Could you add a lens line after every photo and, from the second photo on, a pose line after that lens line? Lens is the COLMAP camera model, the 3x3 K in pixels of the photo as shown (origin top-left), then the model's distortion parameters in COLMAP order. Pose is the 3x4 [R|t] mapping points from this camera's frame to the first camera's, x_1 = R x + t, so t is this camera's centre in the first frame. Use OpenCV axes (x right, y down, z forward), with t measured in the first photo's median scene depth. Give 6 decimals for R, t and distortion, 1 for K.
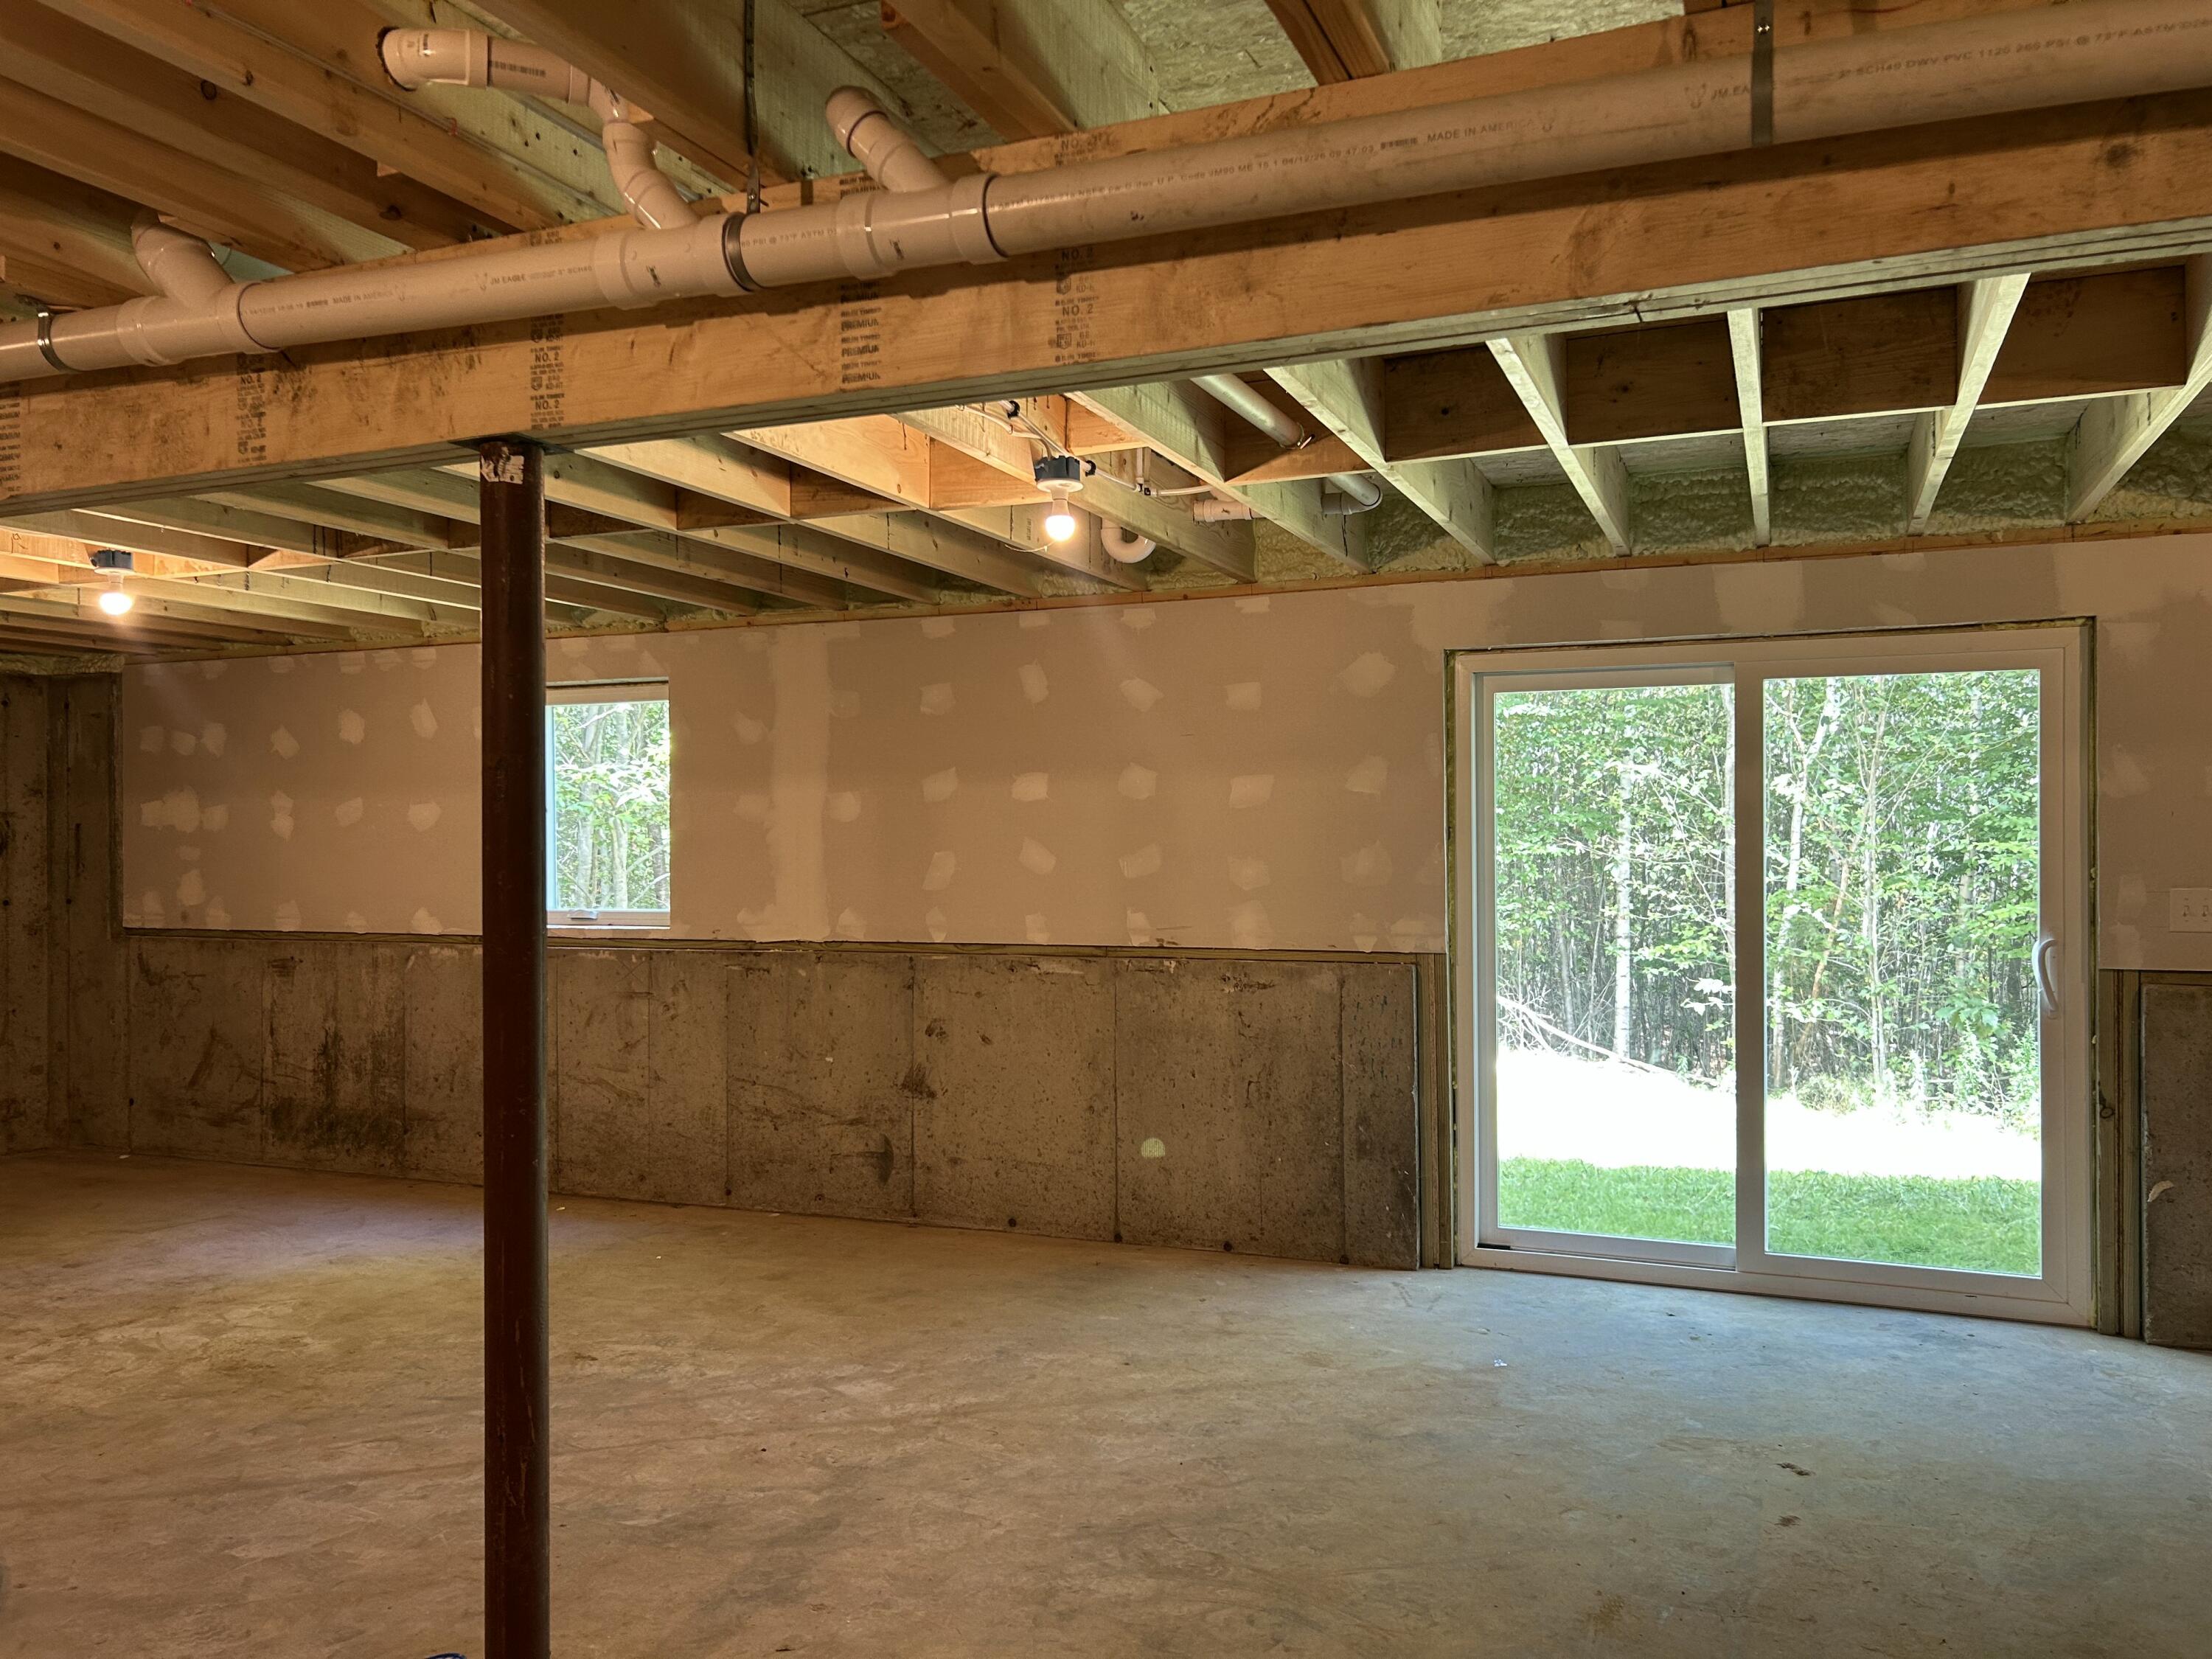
lens RADIAL K [[1655.2, 0, 1102.0], [0, 1655.2, 839.8], [0, 0, 1]] dist [0.054729, -0.067015]
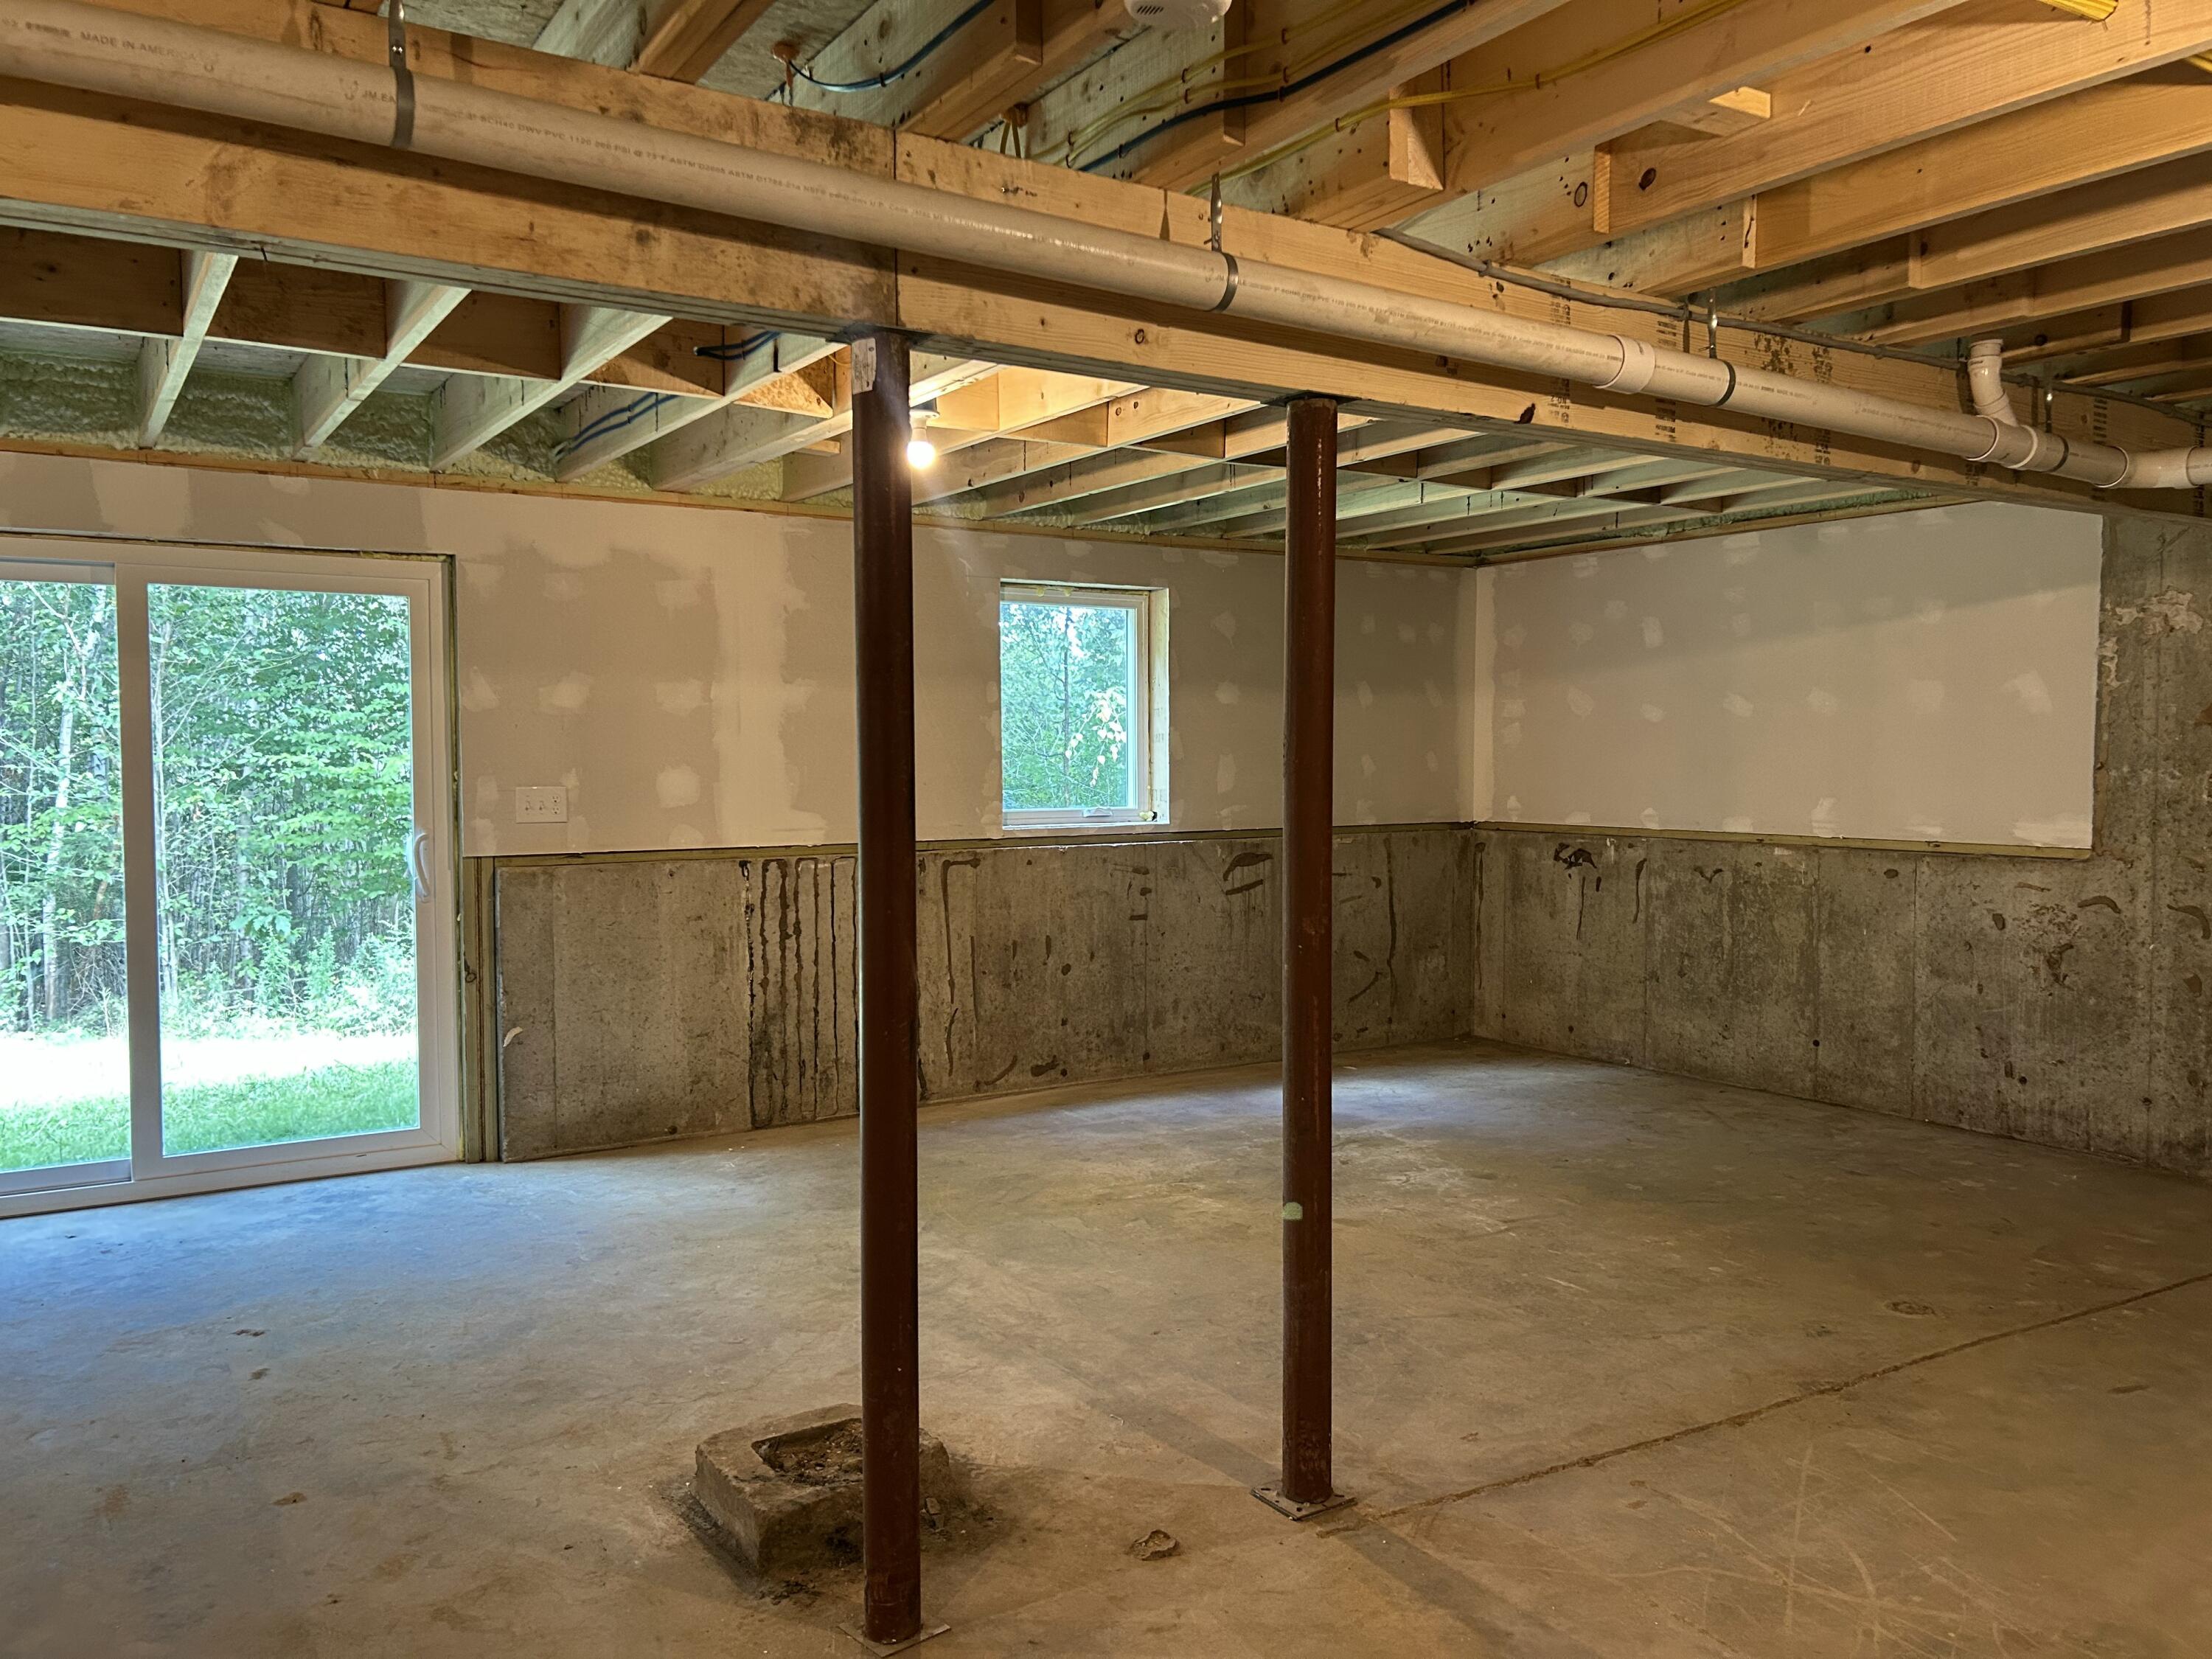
lens RADIAL K [[1655.2, 0, 1102.0], [0, 1655.2, 839.8], [0, 0, 1]] dist [0.054729, -0.067015]
pose [[0.569029, -0.040571, 0.821316, -0.112184], [-0.000516, 0.998764, 0.049694, 0.006476], [-0.822317, -0.028701, 0.568305, -0.037353]]
